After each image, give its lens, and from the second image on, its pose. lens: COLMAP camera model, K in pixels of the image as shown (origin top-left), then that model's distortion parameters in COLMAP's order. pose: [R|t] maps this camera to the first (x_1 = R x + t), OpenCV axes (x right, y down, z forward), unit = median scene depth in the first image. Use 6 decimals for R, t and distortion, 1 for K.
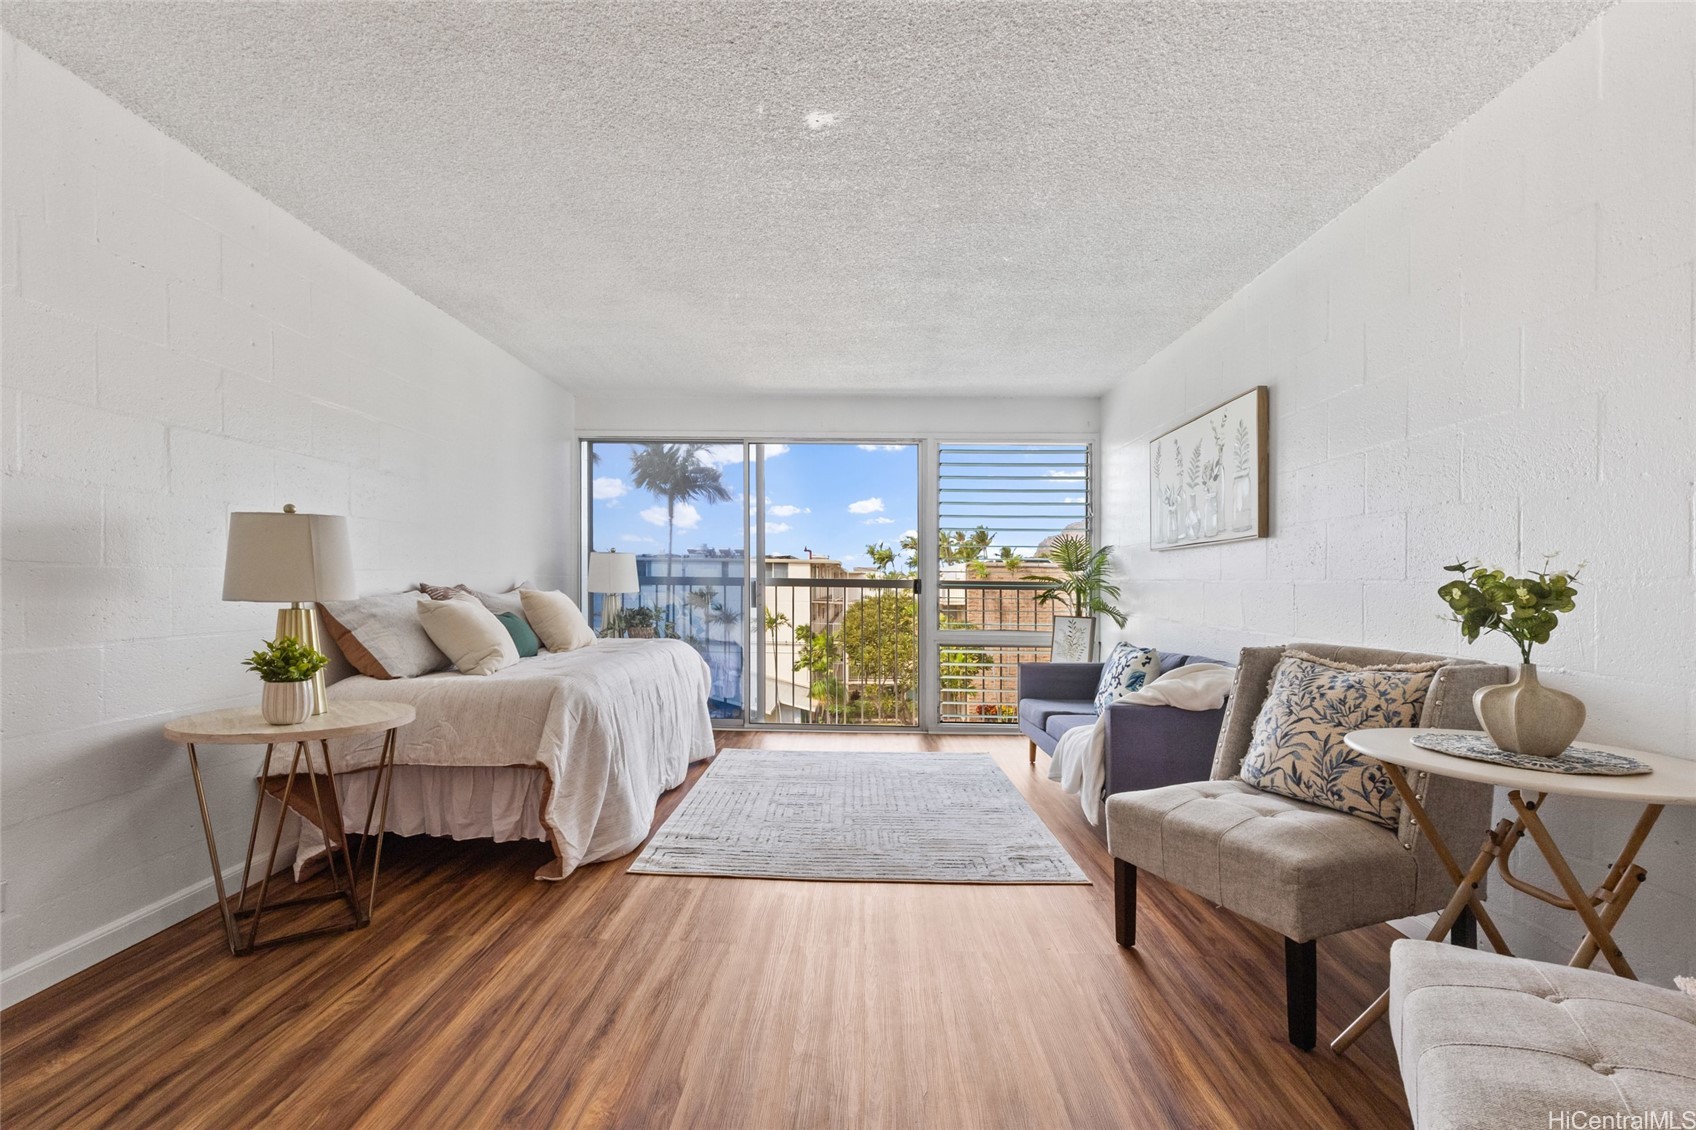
lens RADIAL K [[828.8, 0, 822.4], [0, 828.8, 588.2], [0, 0, 1]] dist [0.001909, 0.002943]
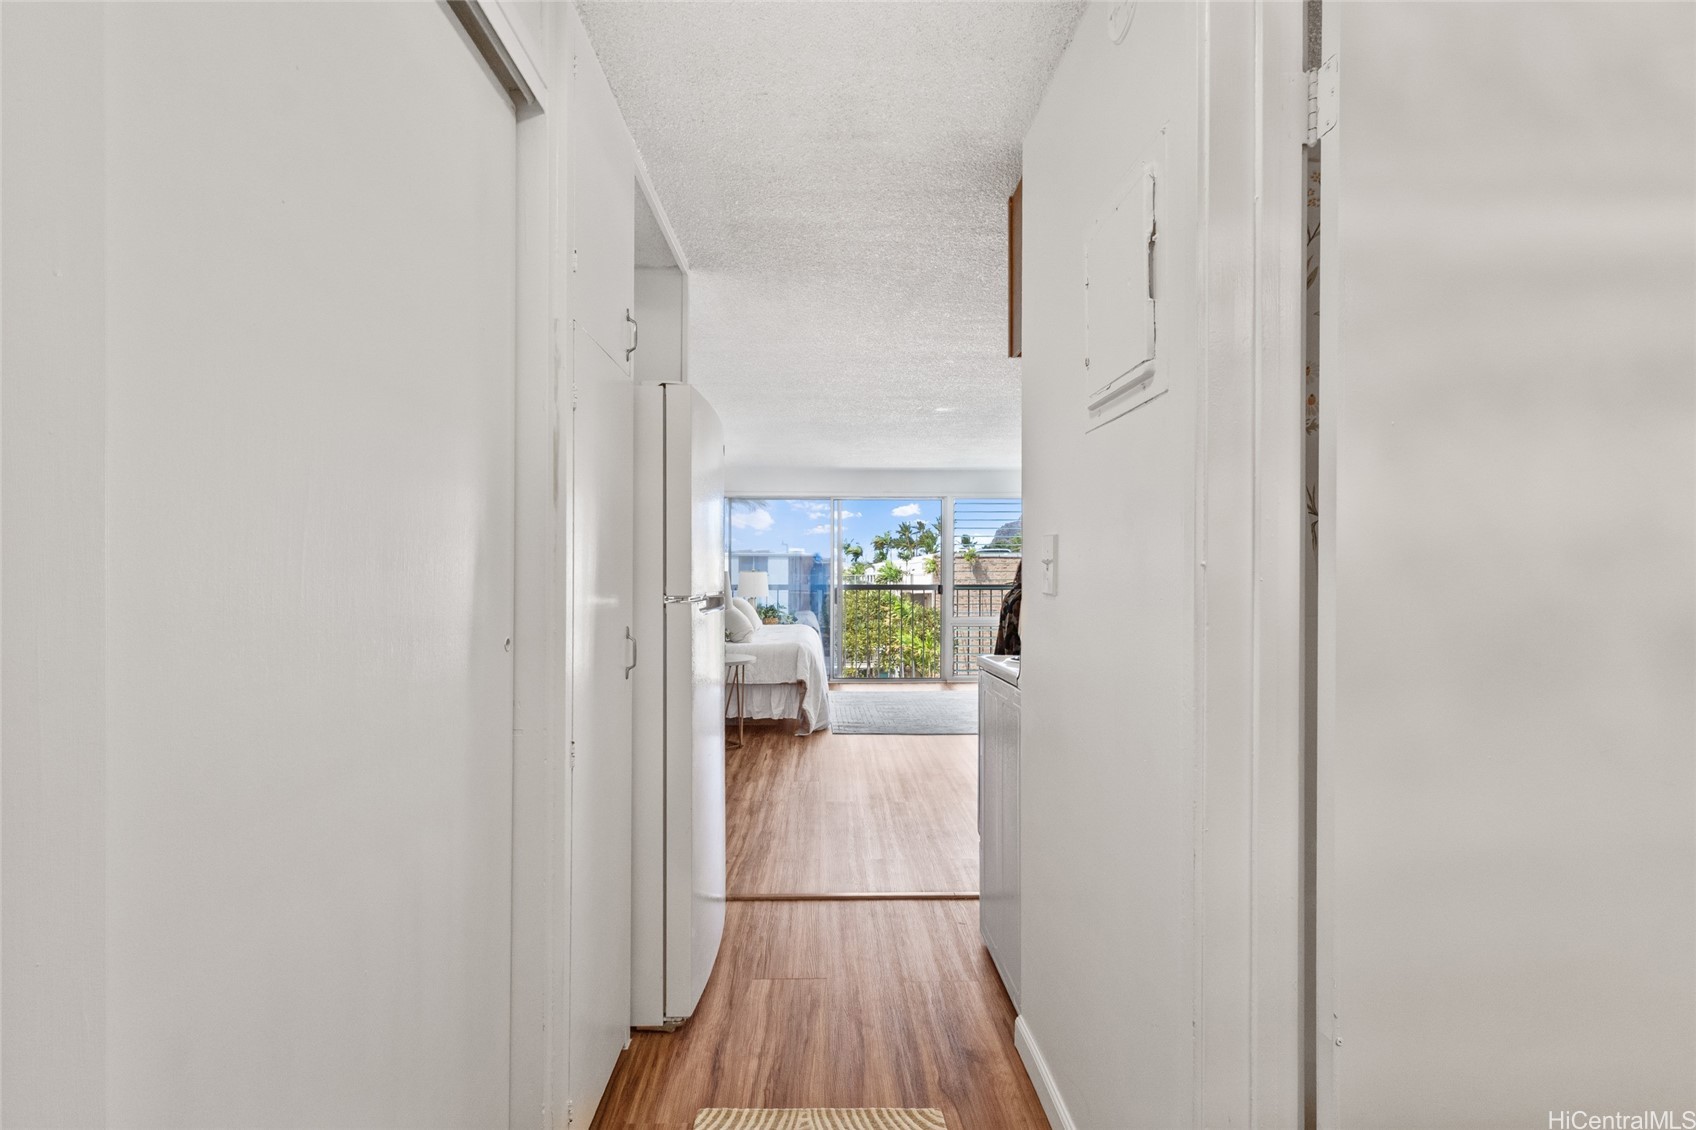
lens RADIAL K [[828.8, 0, 851.6], [0, 828.8, 572.3], [0, 0, 1]] dist [0.001909, 0.002943]
pose [[0.996437, -0.005534, 0.084158, -0.364693], [0.005919, 0.999973, -0.004317, -0.055179], [-0.084132, 0.004799, 0.996443, -1.085118]]
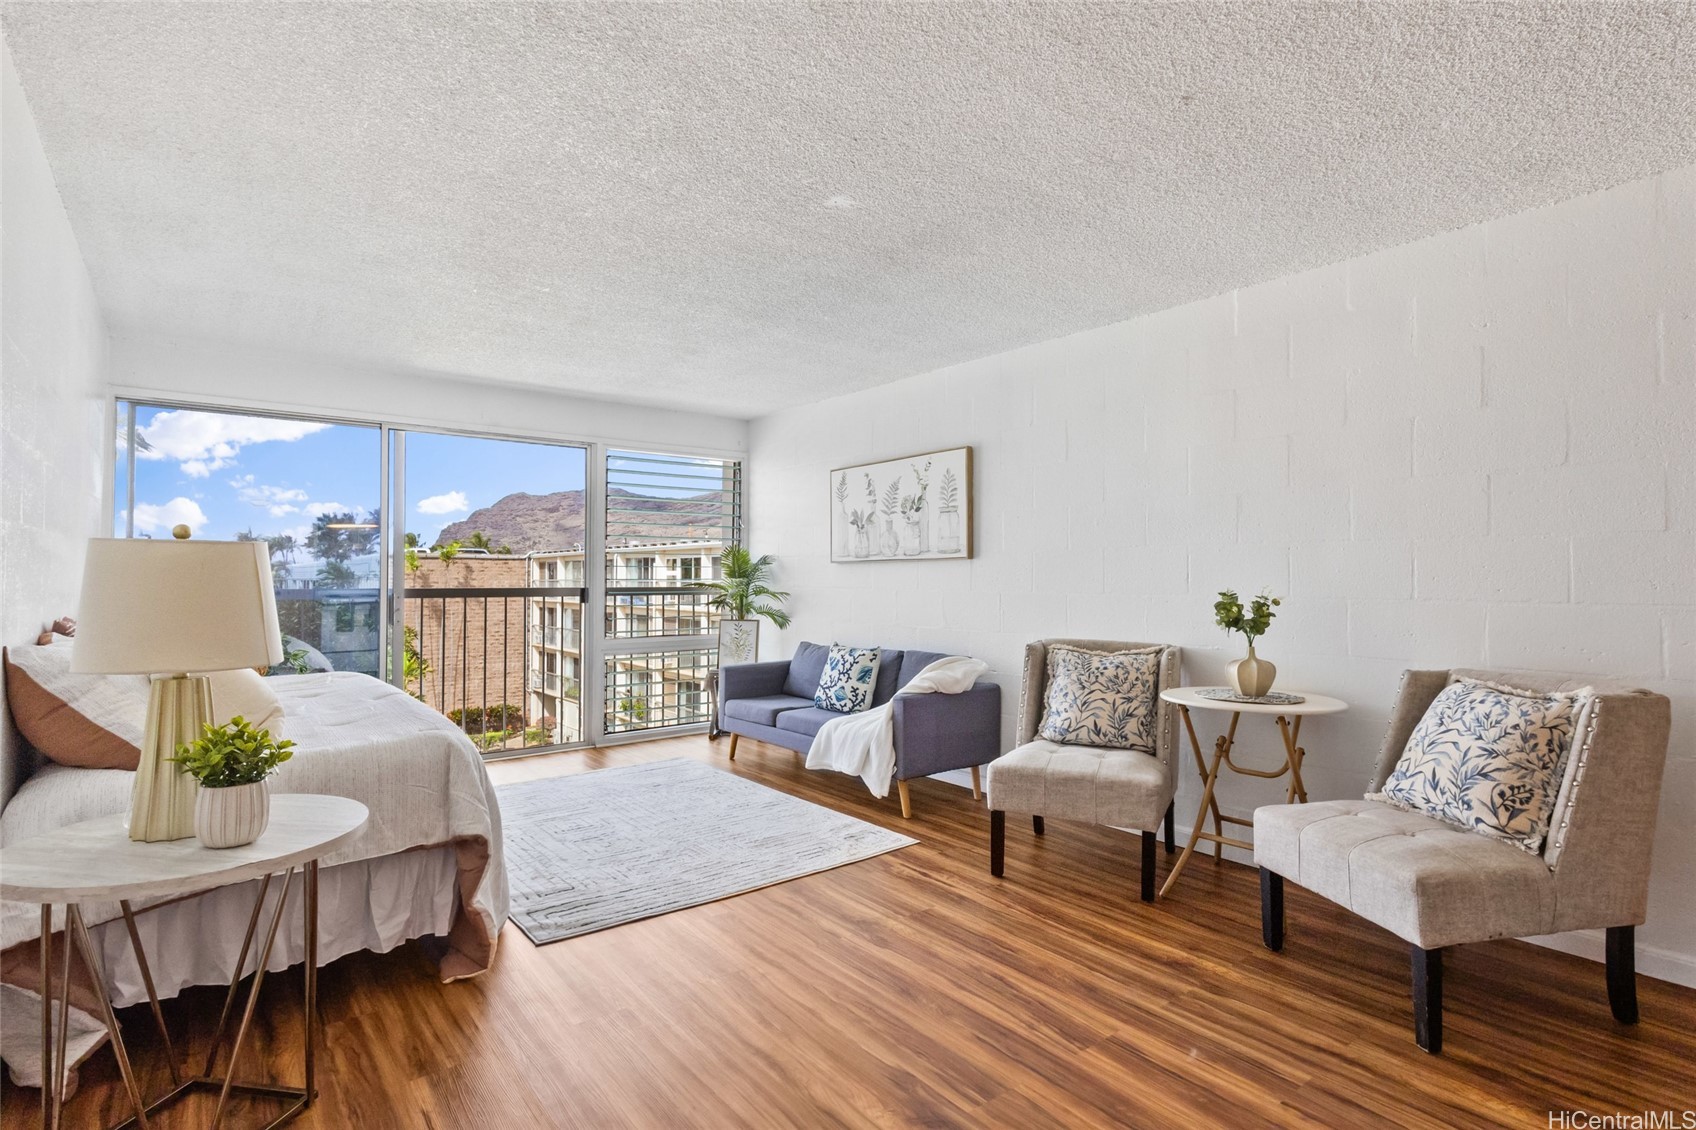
lens RADIAL K [[859.0, 0, 844.9], [0, 859.0, 559.6], [0, 0, 1]] dist [-0.017428, 0.002174]
pose [[0.753467, -0.000474, 0.657485, -0.581346], [0.013405, 0.999803, -0.014641, -0.046366], [-0.657349, 0.019845, 0.753325, 0.096990]]
